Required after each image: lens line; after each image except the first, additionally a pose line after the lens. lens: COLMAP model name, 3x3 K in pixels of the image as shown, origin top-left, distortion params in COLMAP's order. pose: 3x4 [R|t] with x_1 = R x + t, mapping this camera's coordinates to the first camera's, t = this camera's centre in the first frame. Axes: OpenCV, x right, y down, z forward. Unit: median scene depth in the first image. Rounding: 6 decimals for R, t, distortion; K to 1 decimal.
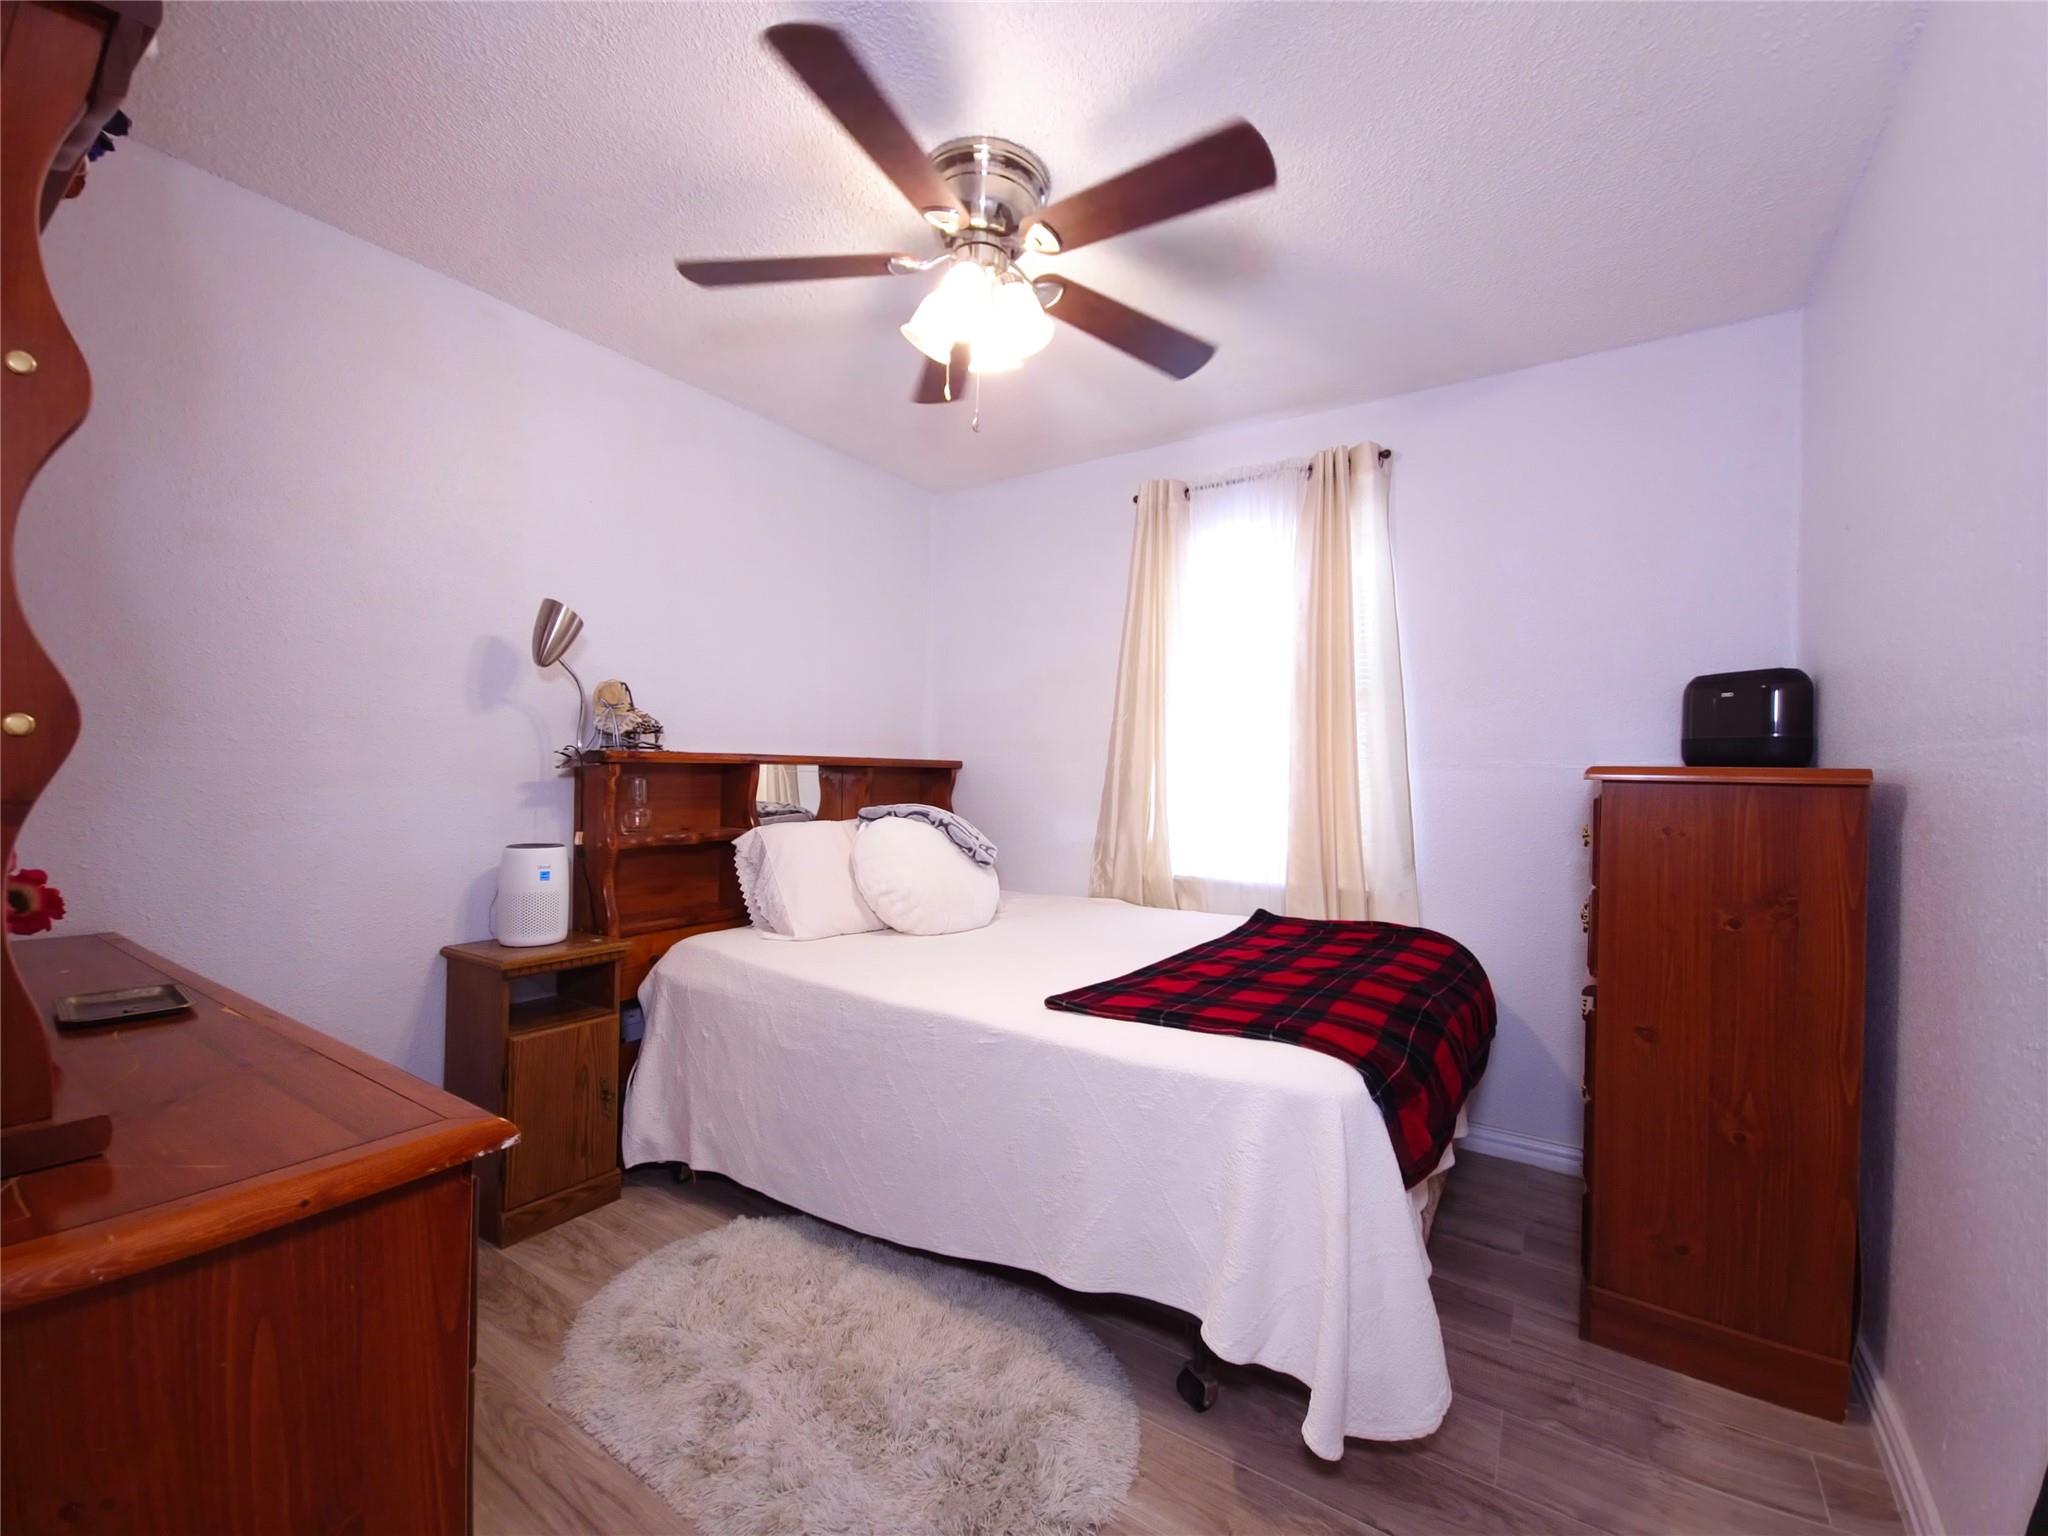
lens RADIAL K [[832.8, 0, 1027.9], [0, 832.8, 766.8], [0, 0, 1]] dist [0.009781, -0.005200]
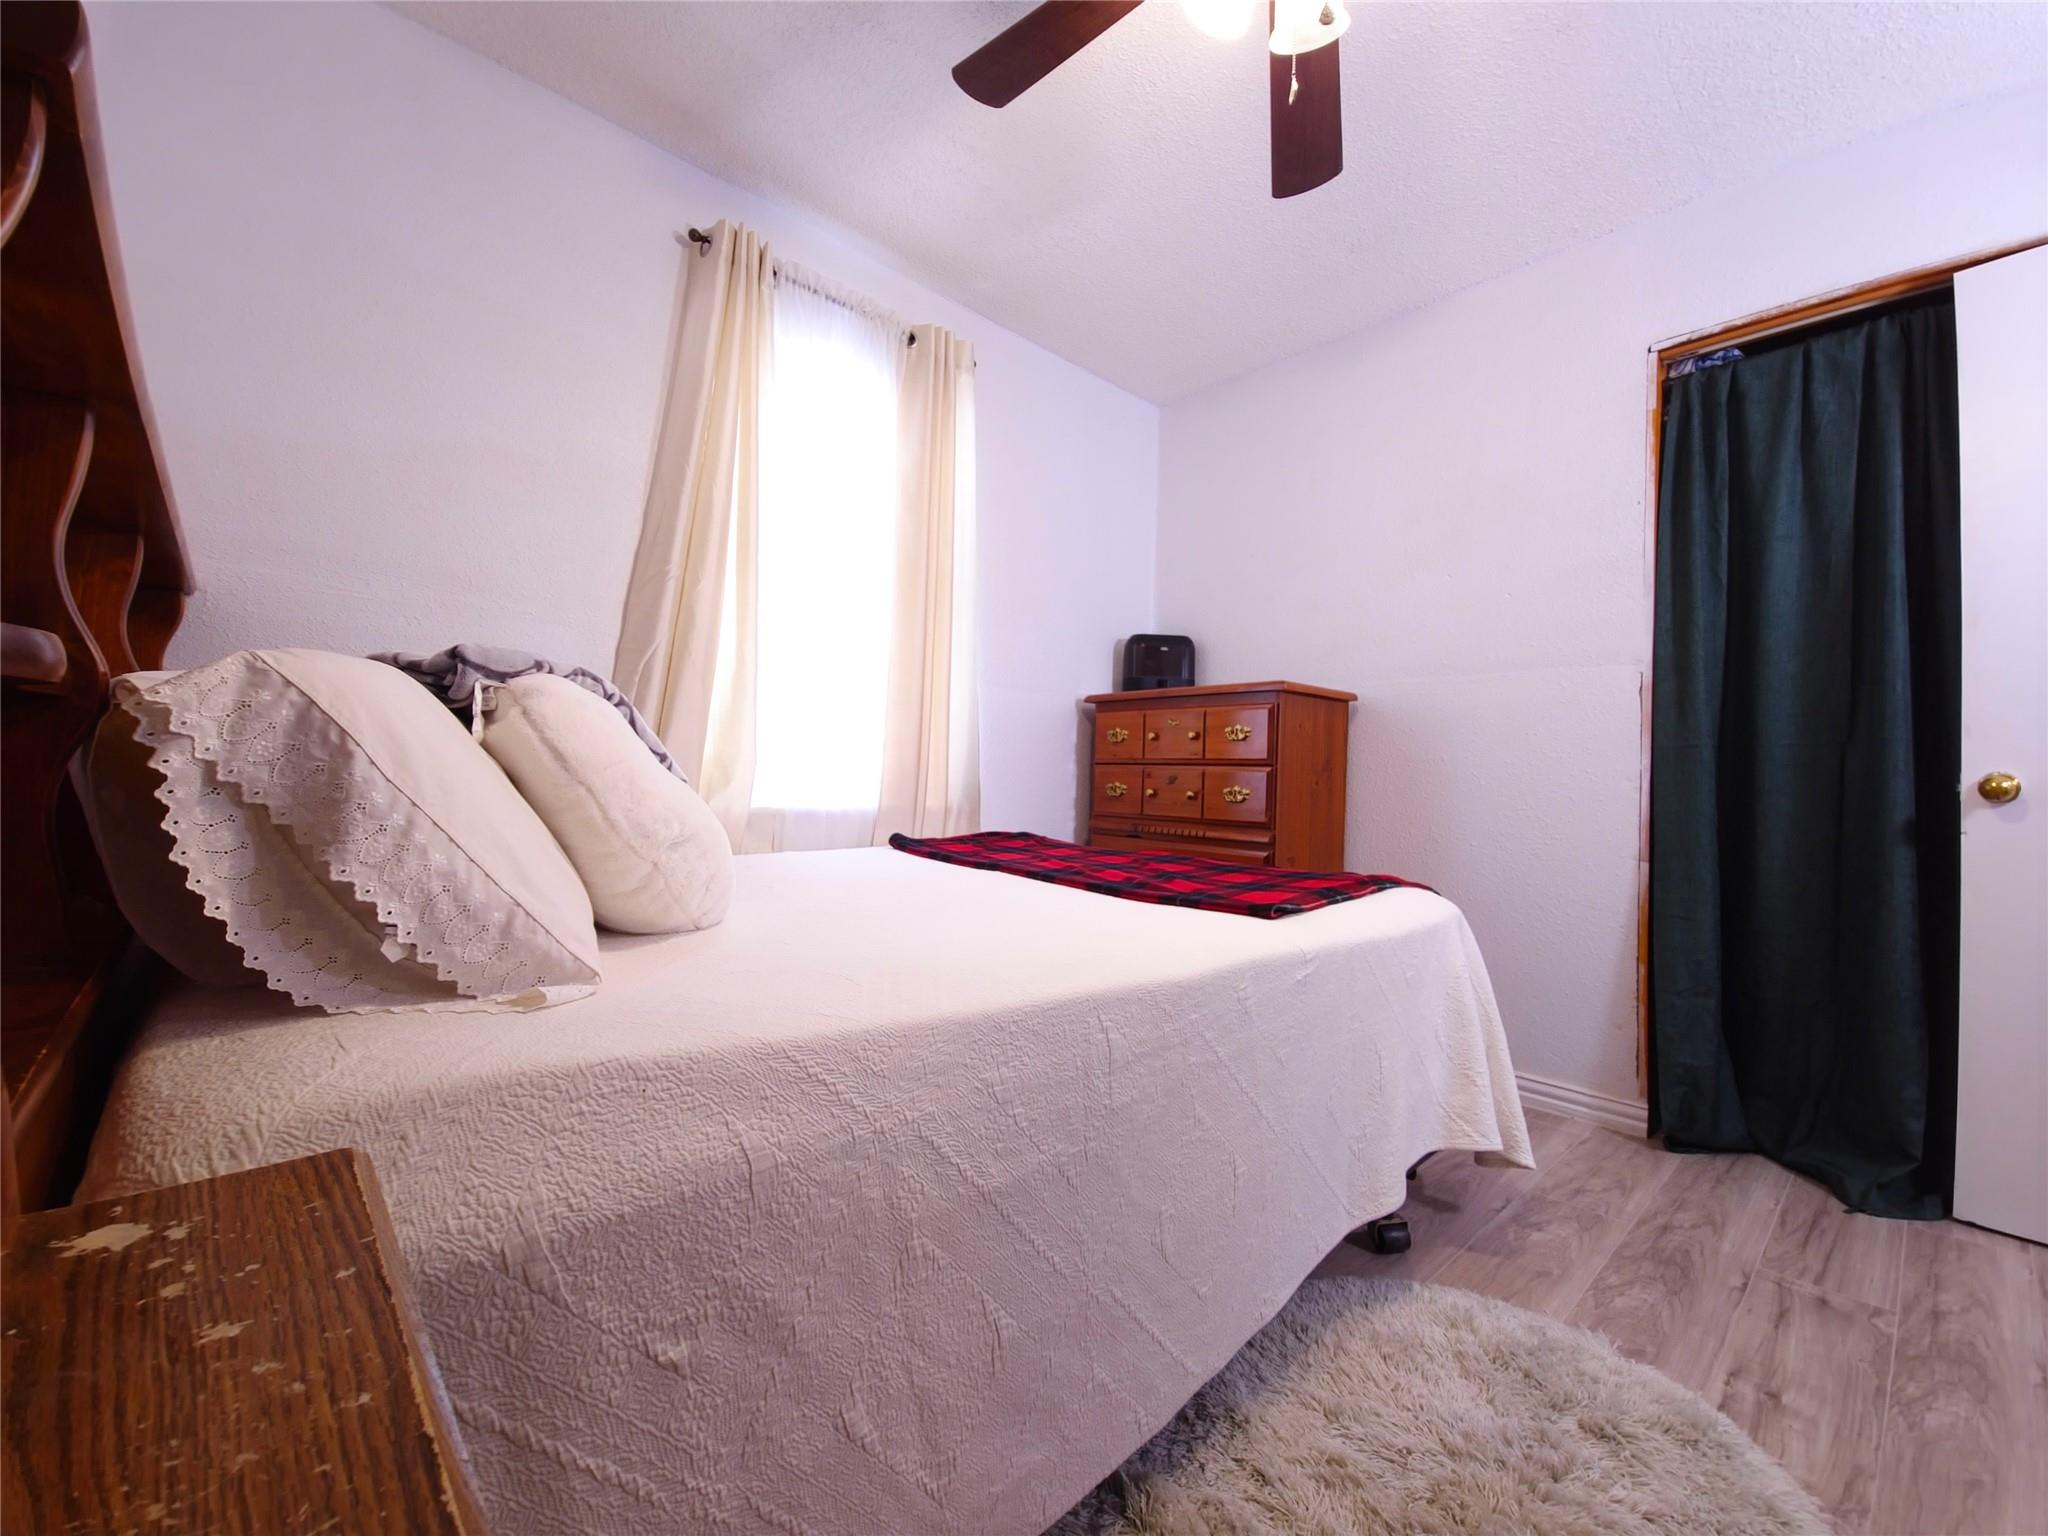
lens RADIAL K [[832.8, 0, 1027.9], [0, 832.8, 766.8], [0, 0, 1]] dist [0.009781, -0.005200]
pose [[0.243764, 0.006436, 0.969813, -0.628209], [-0.032354, 0.999475, 0.001500, 0.121805], [-0.969295, -0.031743, 0.243844, 0.825394]]
